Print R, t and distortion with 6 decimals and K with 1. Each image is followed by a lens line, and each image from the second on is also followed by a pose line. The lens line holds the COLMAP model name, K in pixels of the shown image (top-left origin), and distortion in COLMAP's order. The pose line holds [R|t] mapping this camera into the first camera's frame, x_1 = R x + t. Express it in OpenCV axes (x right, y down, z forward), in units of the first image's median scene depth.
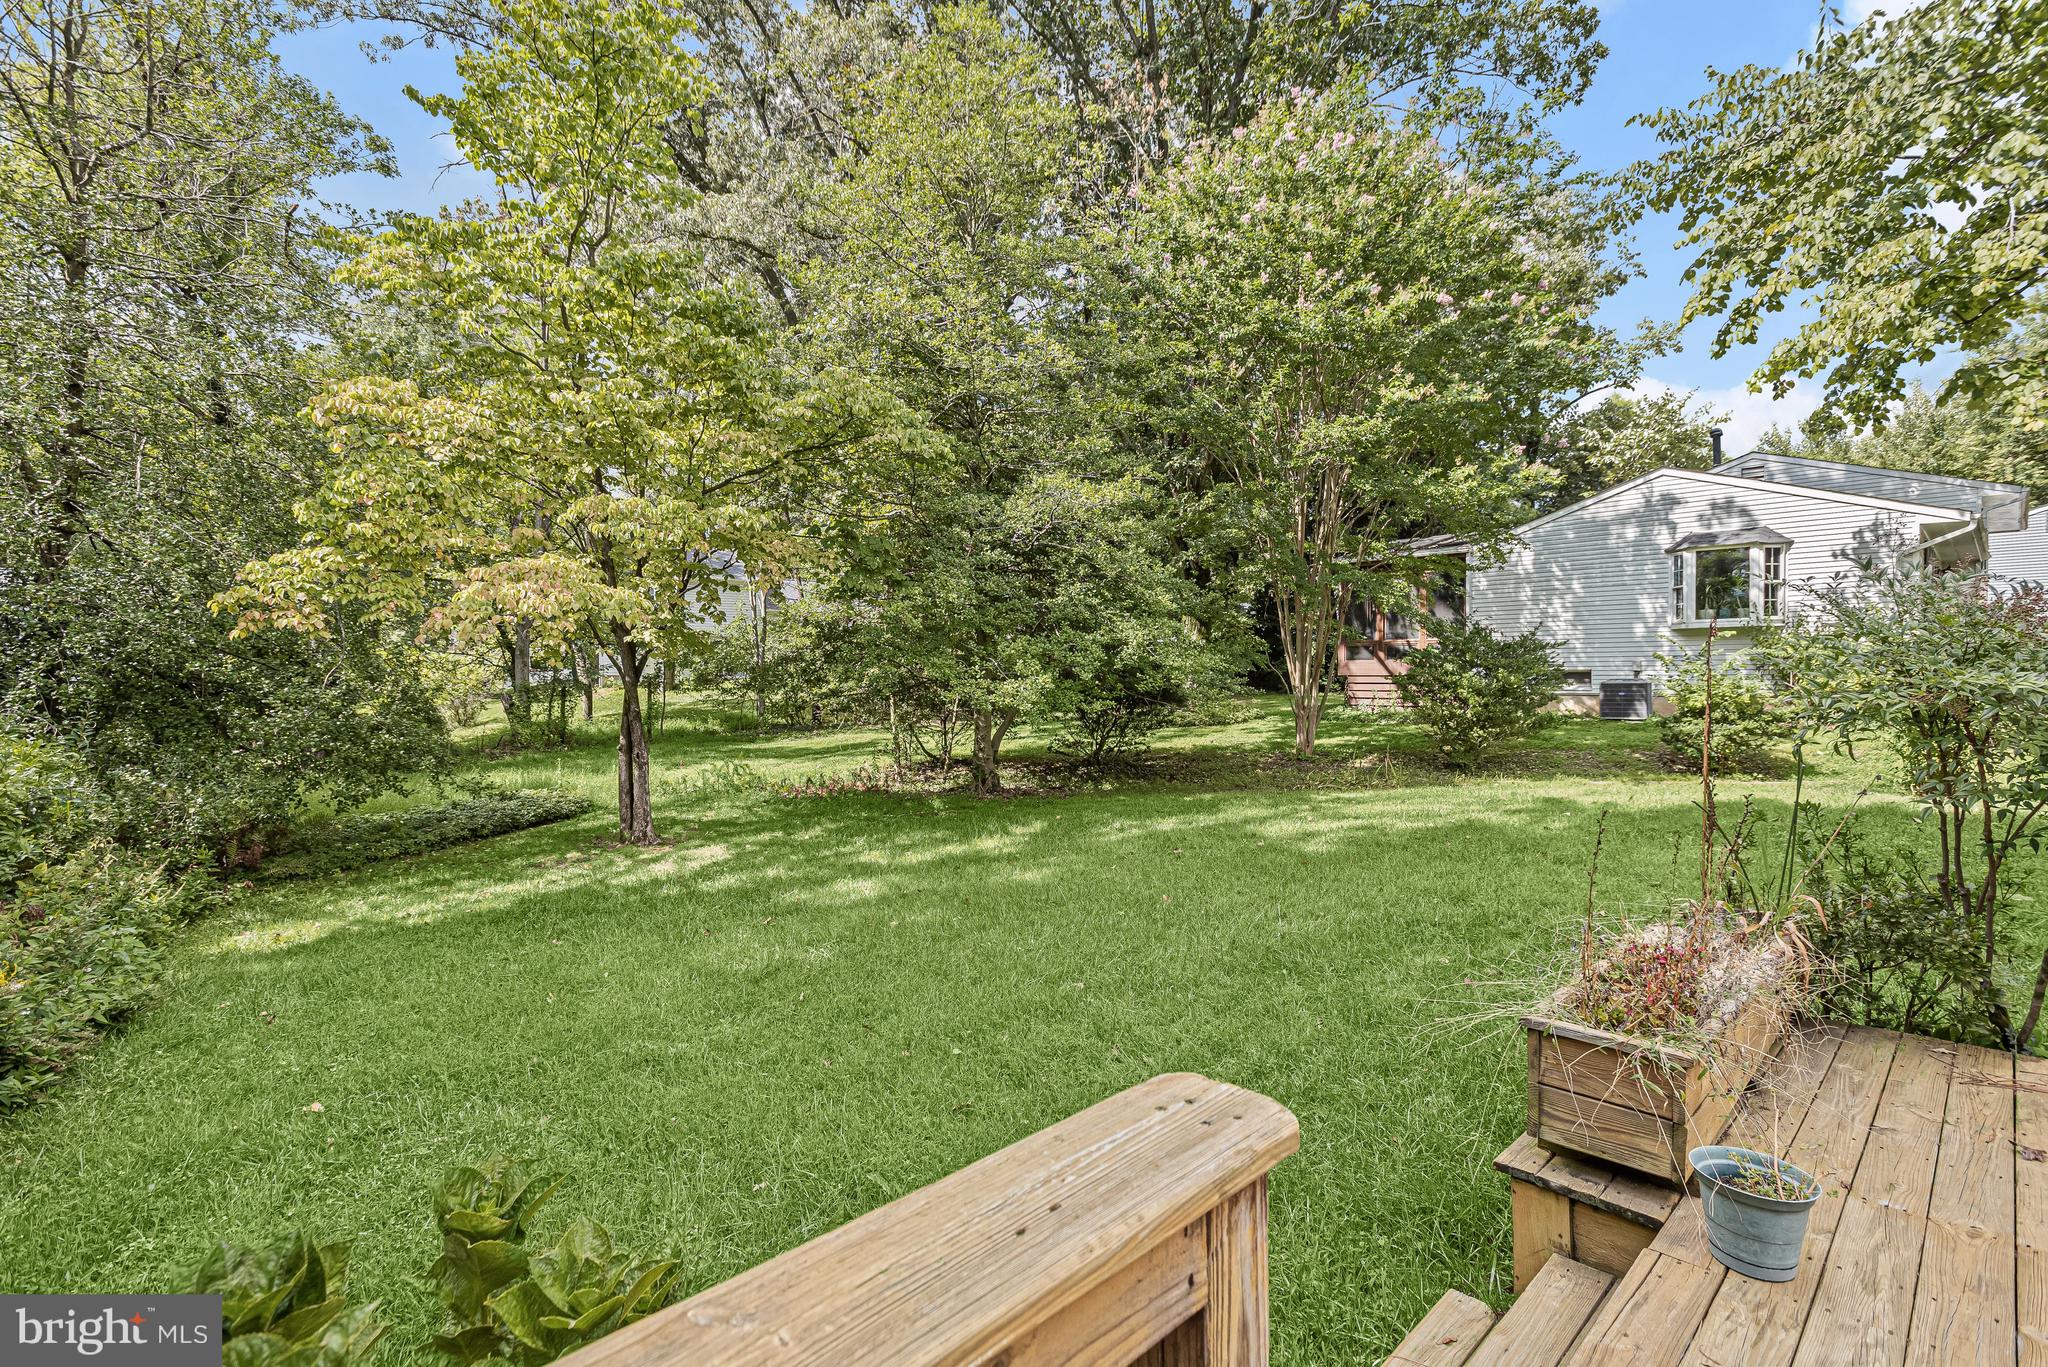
lens RADIAL K [[981.5, 0, 1043.4], [0, 981.5, 682.5], [0, 0, 1]] dist [-0.037700, 0.015995]
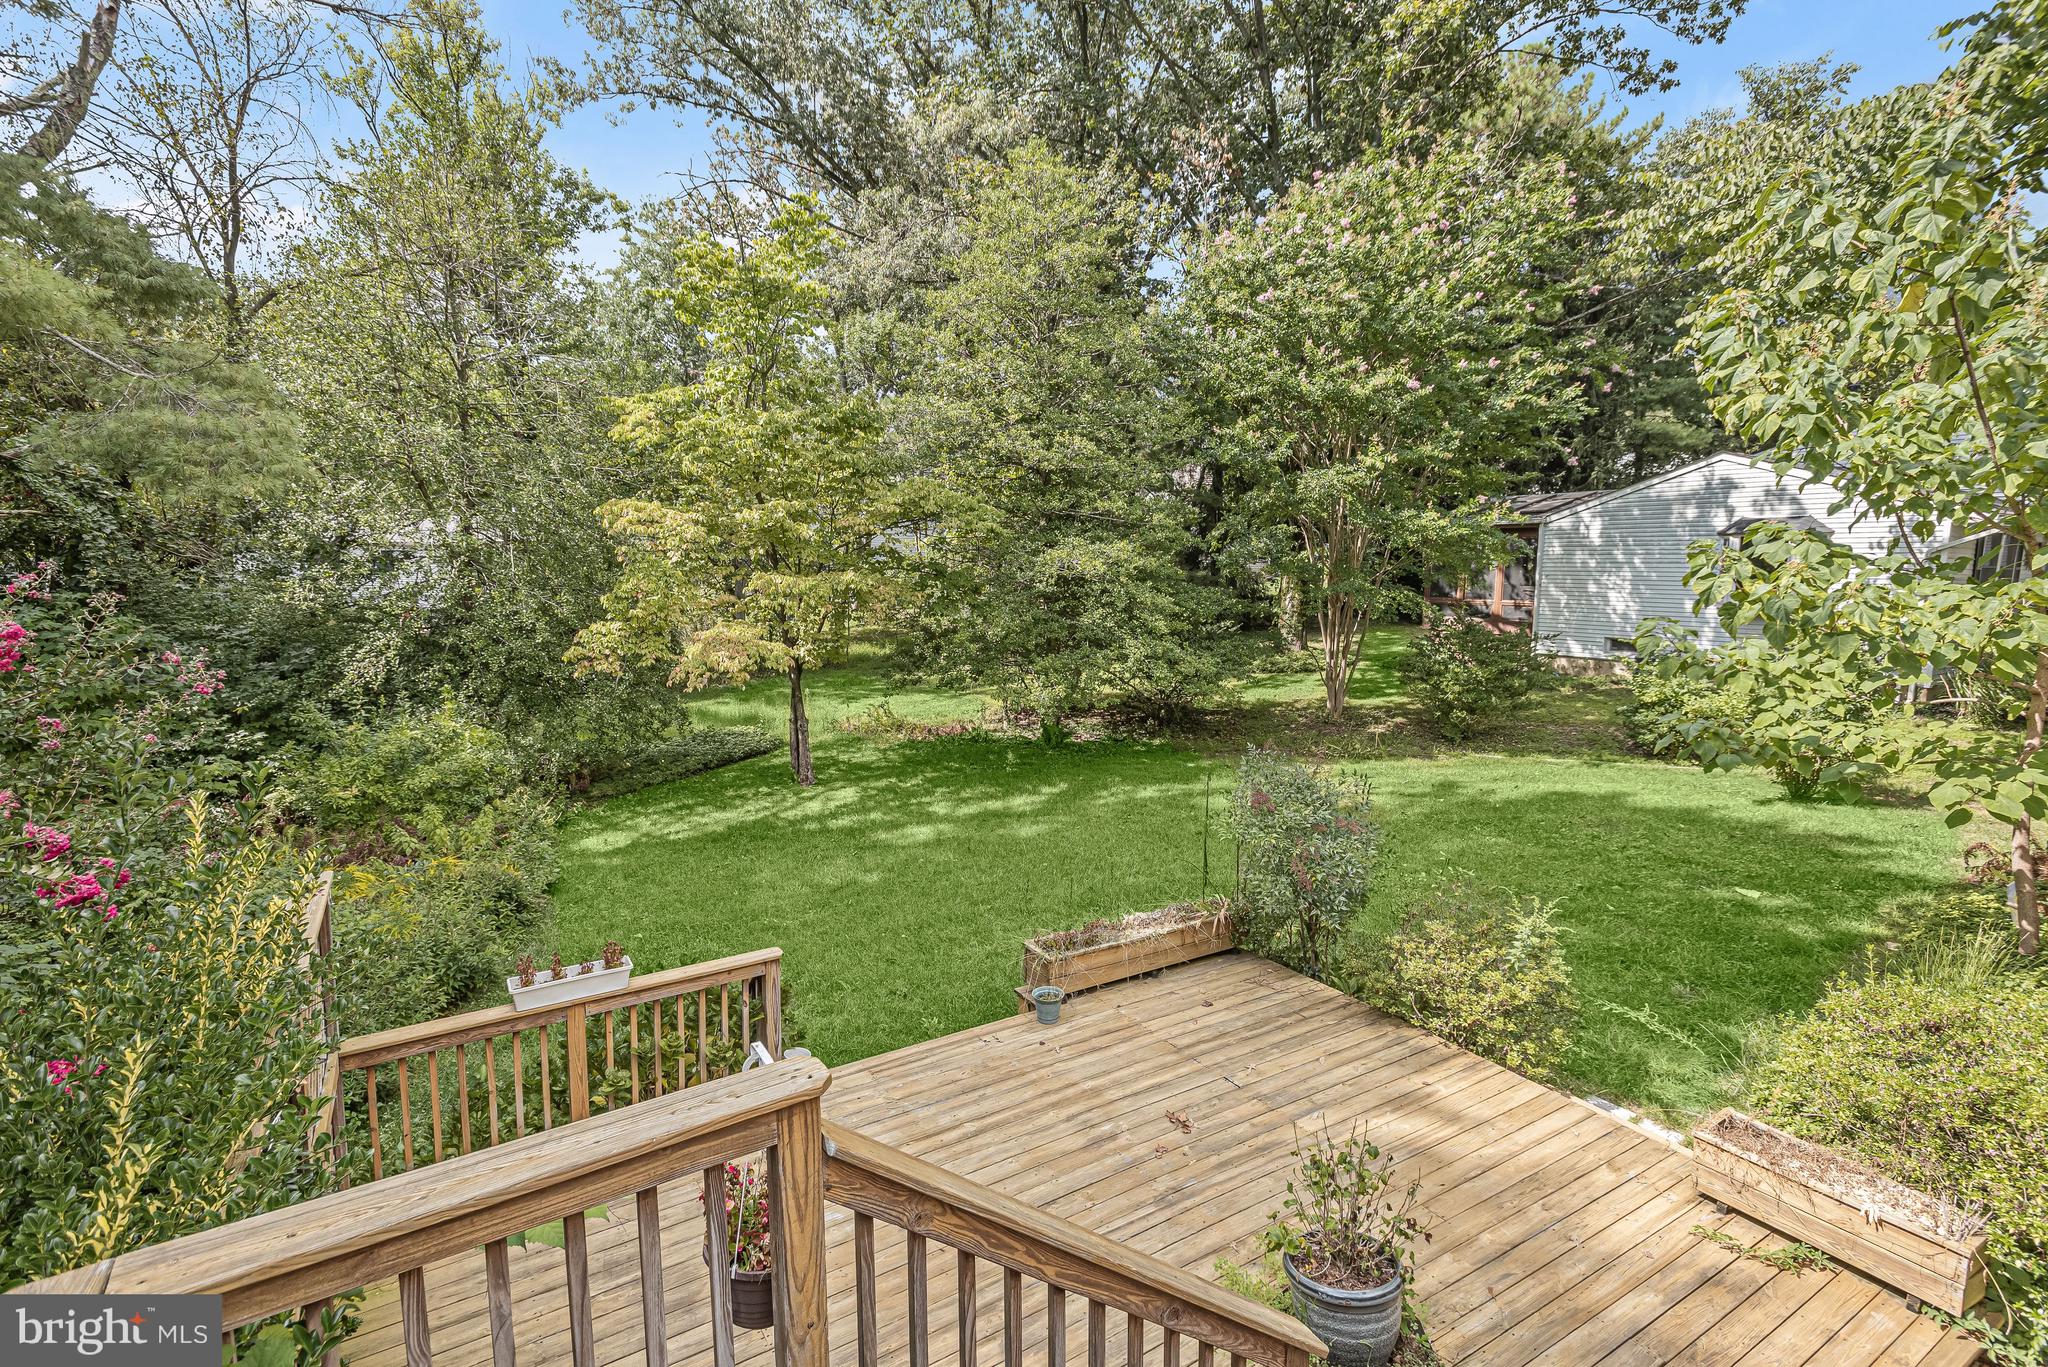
lens RADIAL K [[981.5, 0, 1020.6], [0, 981.5, 686.0], [0, 0, 1]] dist [-0.037700, 0.015995]
pose [[0.975137, 0.030252, -0.219528, 0.239357], [-0.003878, 0.992816, 0.119589, -0.165933], [0.221569, -0.115764, 0.968249, -0.377514]]
